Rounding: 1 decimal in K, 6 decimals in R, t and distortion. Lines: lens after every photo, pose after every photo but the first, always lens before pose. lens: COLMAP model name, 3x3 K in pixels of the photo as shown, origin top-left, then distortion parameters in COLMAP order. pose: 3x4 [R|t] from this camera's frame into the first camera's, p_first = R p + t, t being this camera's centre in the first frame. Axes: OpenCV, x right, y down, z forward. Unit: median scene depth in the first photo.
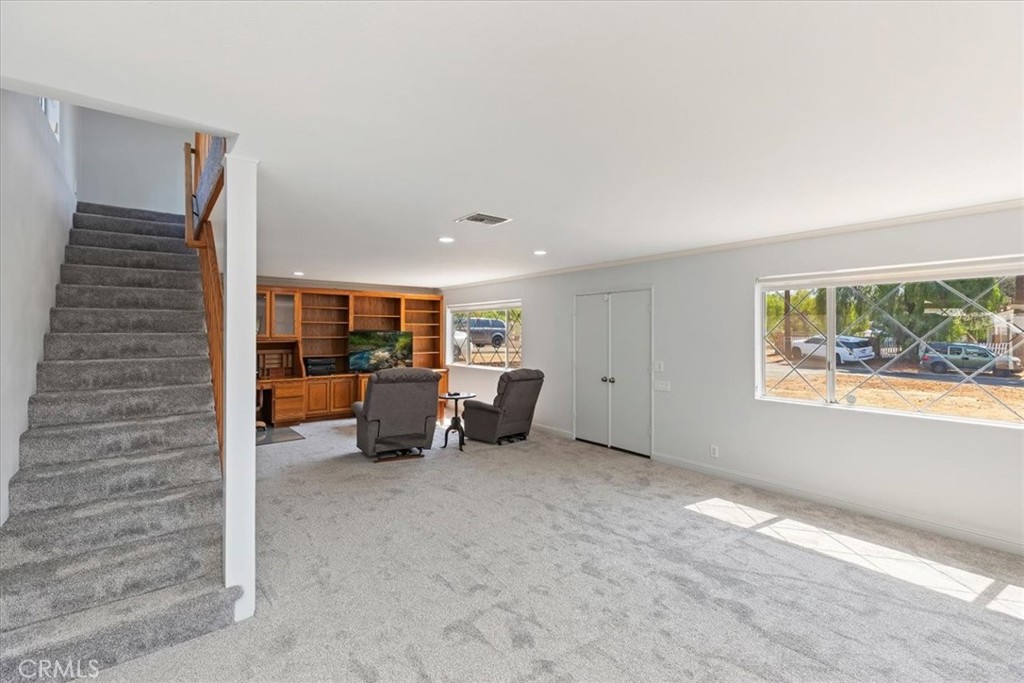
lens RADIAL K [[457.8, 0, 512.5], [0, 457.8, 335.8], [0, 0, 1]] dist [0.001998, 0.000652]
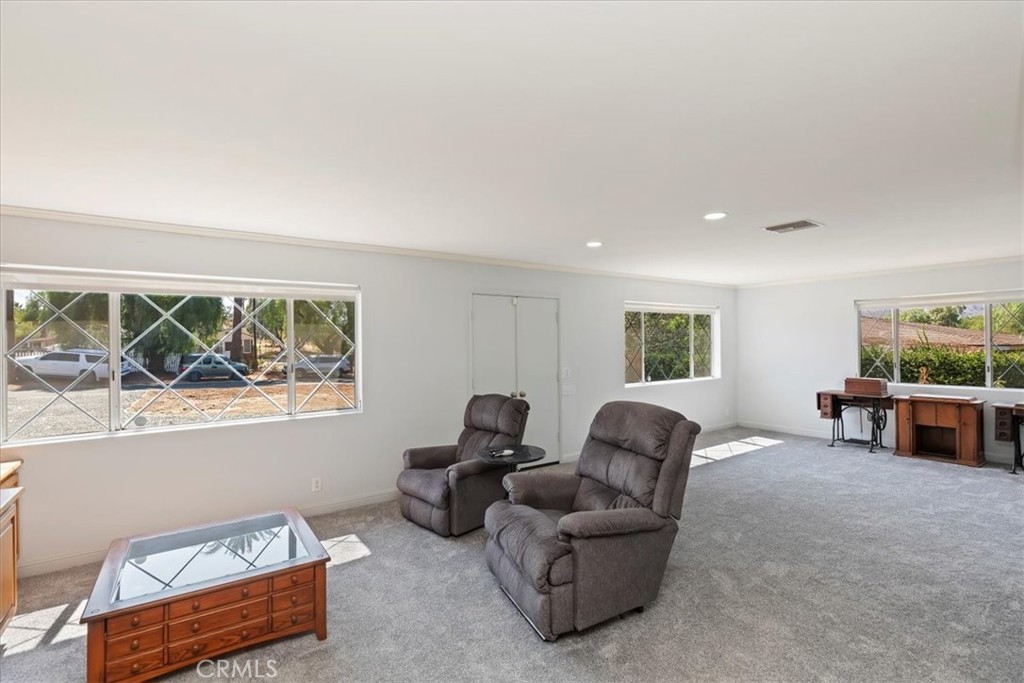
lens RADIAL K [[473.6, 0, 511.7], [0, 473.6, 339.5], [0, 0, 1]] dist [-0.001665, -0.000789]
pose [[0.054912, 0.002844, 0.998487, -0.563172], [0.018036, 0.999830, -0.003840, -0.005705], [-0.998328, 0.018220, 0.054851, 0.764286]]
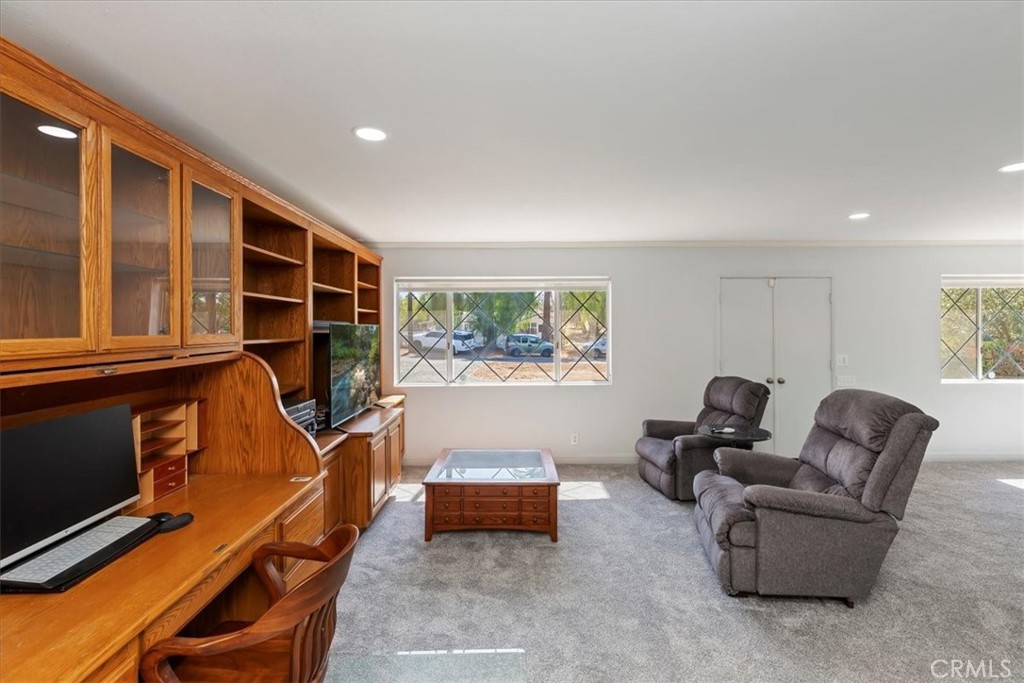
lens RADIAL K [[468.5, 0, 513.2], [0, 468.5, 328.5], [0, 0, 1]] dist [0.001806, 0.000319]
pose [[0.611854, -0.005845, 0.790949, -0.614664], [0.010835, 0.999941, -0.000993, -0.003776], [-0.790897, 0.009177, 0.611881, 0.678122]]
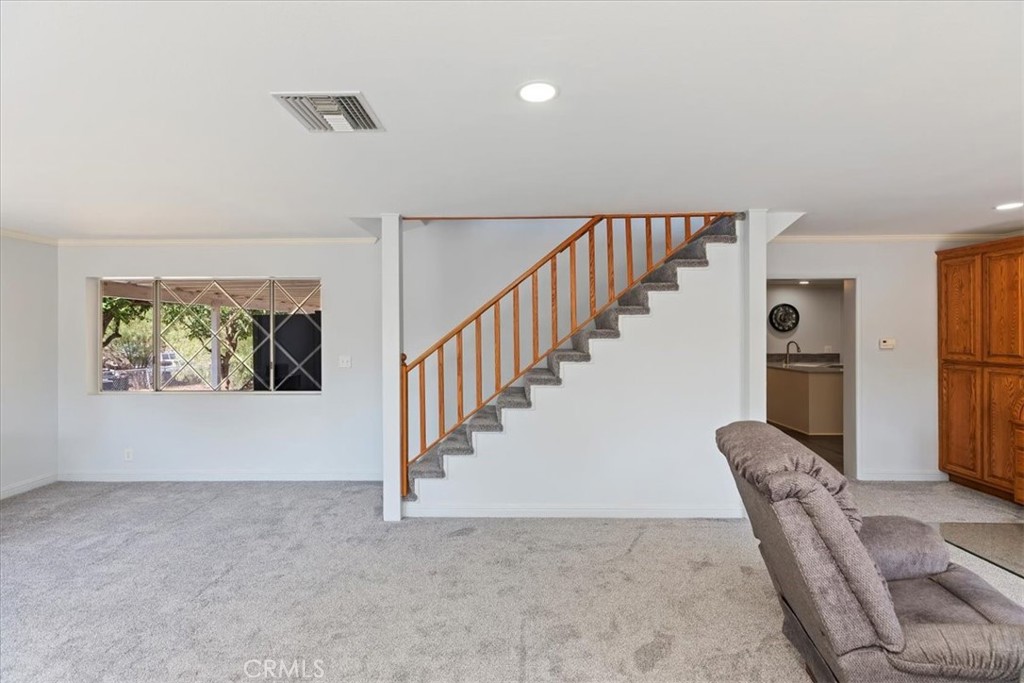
lens RADIAL K [[457.8, 0, 512.5], [0, 457.8, 335.8], [0, 0, 1]] dist [0.001998, 0.000652]
pose [[-0.632887, 0.001072, -0.774244, 0.098303], [-0.004832, 0.999974, 0.005334, 0.002547], [0.774229, 0.007117, -0.632865, 0.725482]]
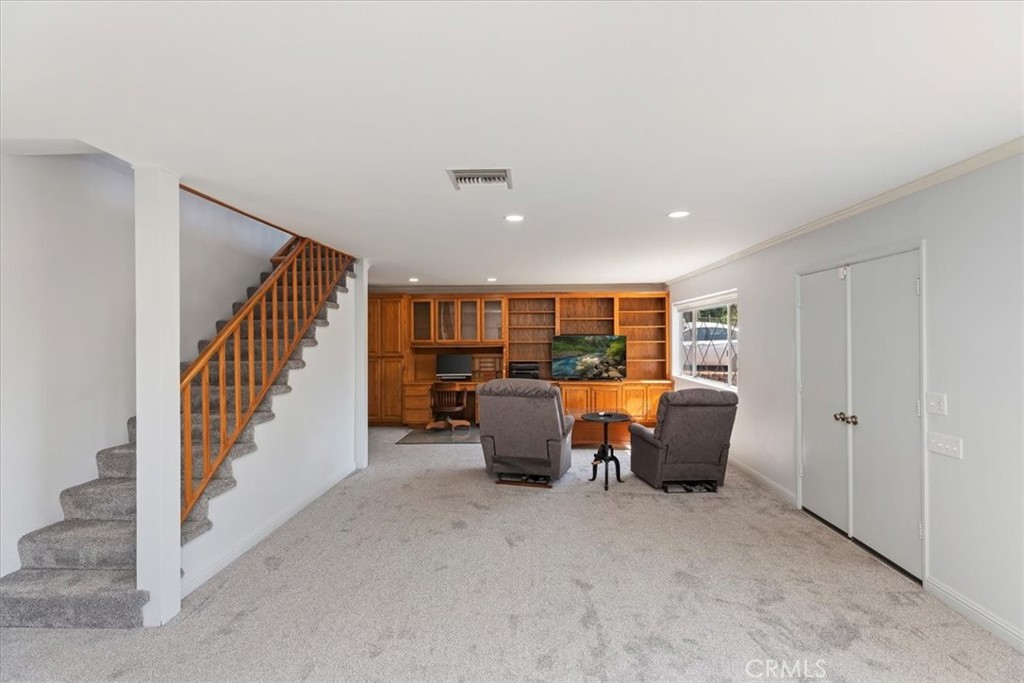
lens RADIAL K [[457.8, 0, 512.5], [0, 457.8, 335.8], [0, 0, 1]] dist [0.001998, 0.000652]
pose [[0.759187, -0.006969, -0.650835, 0.210916], [0.001816, 0.999961, -0.008590, -0.001584], [0.650870, 0.005339, 0.759171, 0.237842]]
